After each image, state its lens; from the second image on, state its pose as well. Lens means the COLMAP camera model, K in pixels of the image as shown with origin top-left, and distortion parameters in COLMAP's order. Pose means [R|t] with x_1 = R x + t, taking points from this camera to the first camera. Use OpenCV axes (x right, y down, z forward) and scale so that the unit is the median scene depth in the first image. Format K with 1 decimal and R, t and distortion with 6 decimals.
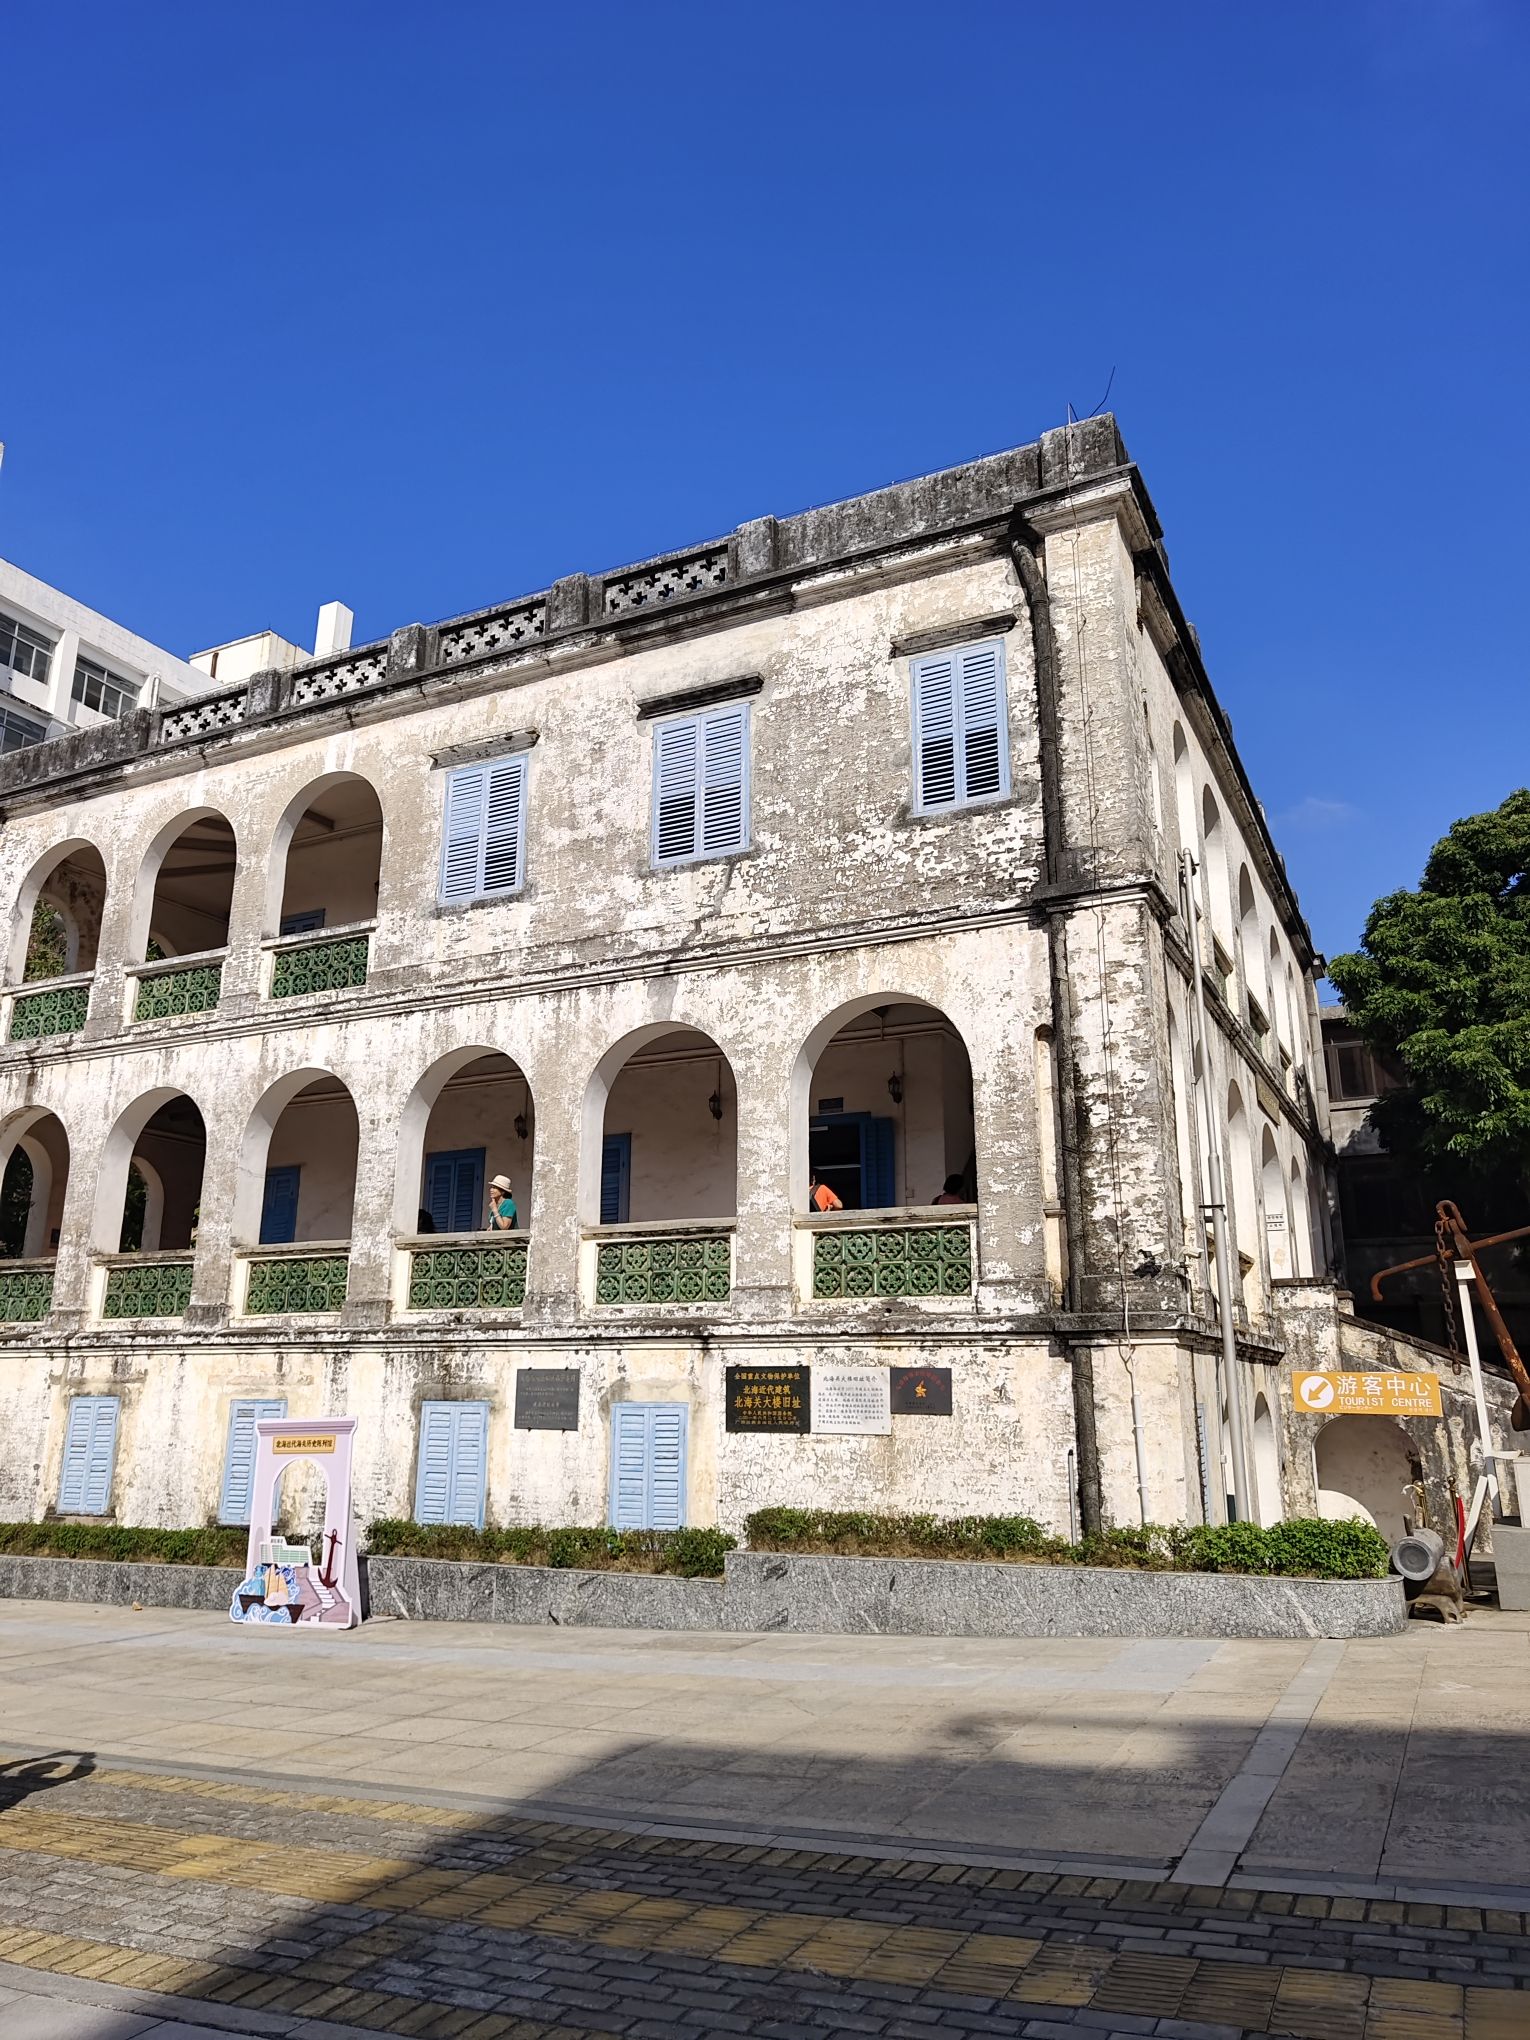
lens RADIAL K [[1389.9, 0, 768.3], [0, 1389.9, 1017.3], [0, 0, 1]] dist [0.017844, 0.000505]
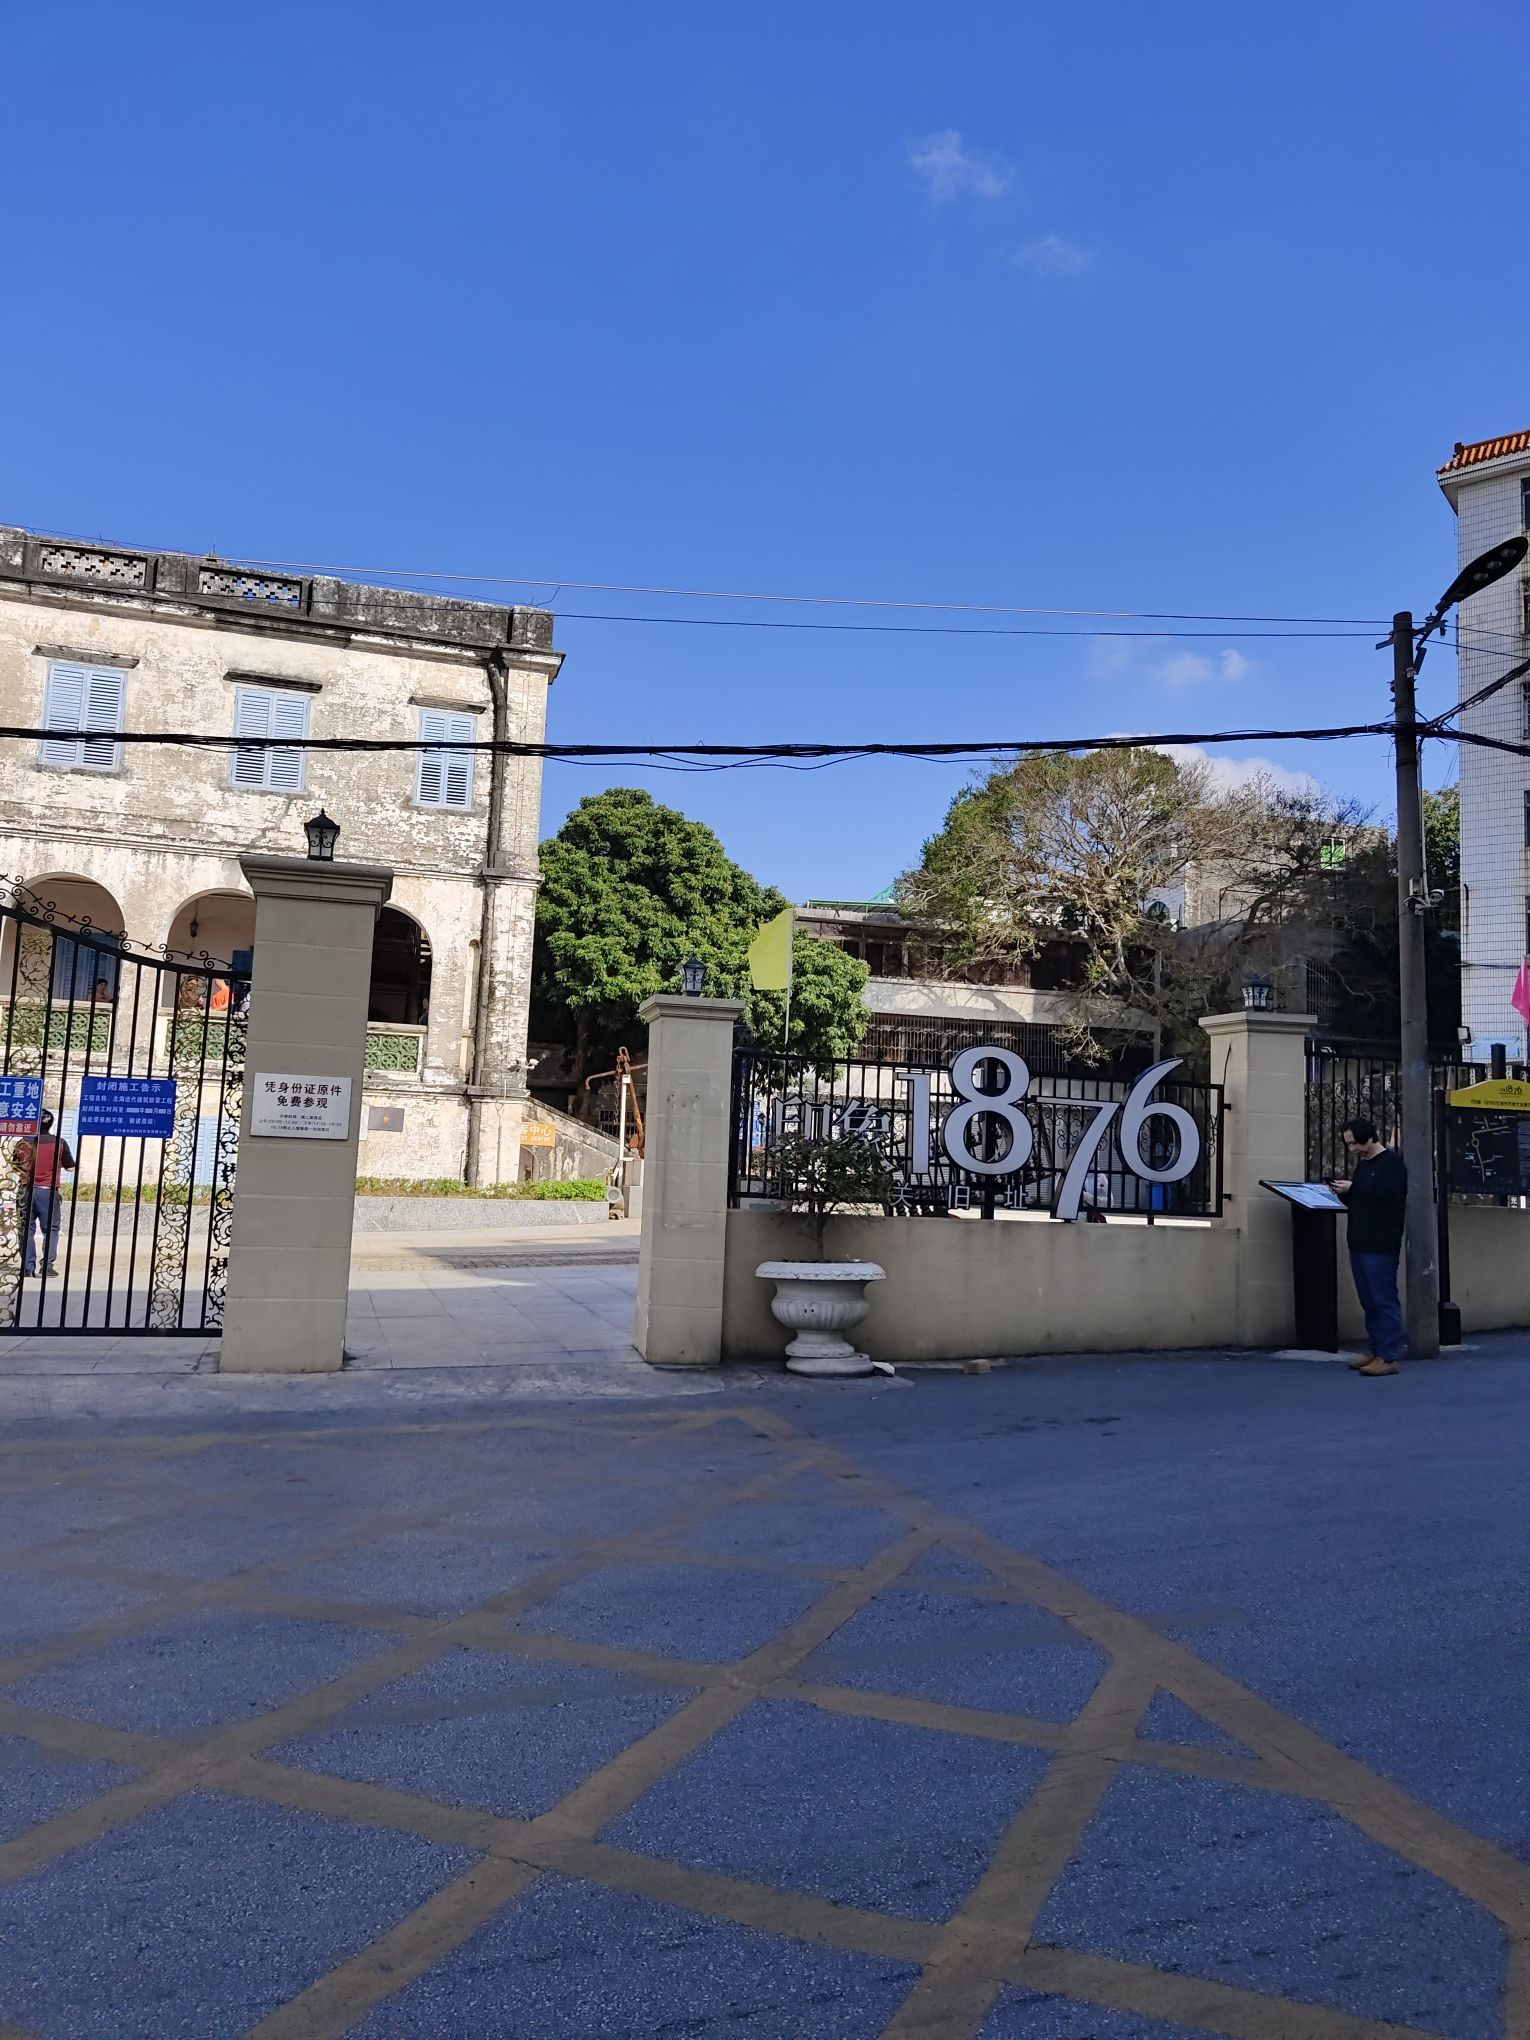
lens RADIAL K [[1389.9, 0, 764.6], [0, 1389.9, 1018.7], [0, 0, 1]] dist [0.017844, 0.000505]
pose [[0.722086, 0.103260, 0.684054, -0.714798], [-0.219580, 0.971878, 0.085080, -0.121976], [-0.656031, -0.211639, 0.724453, -0.596188]]
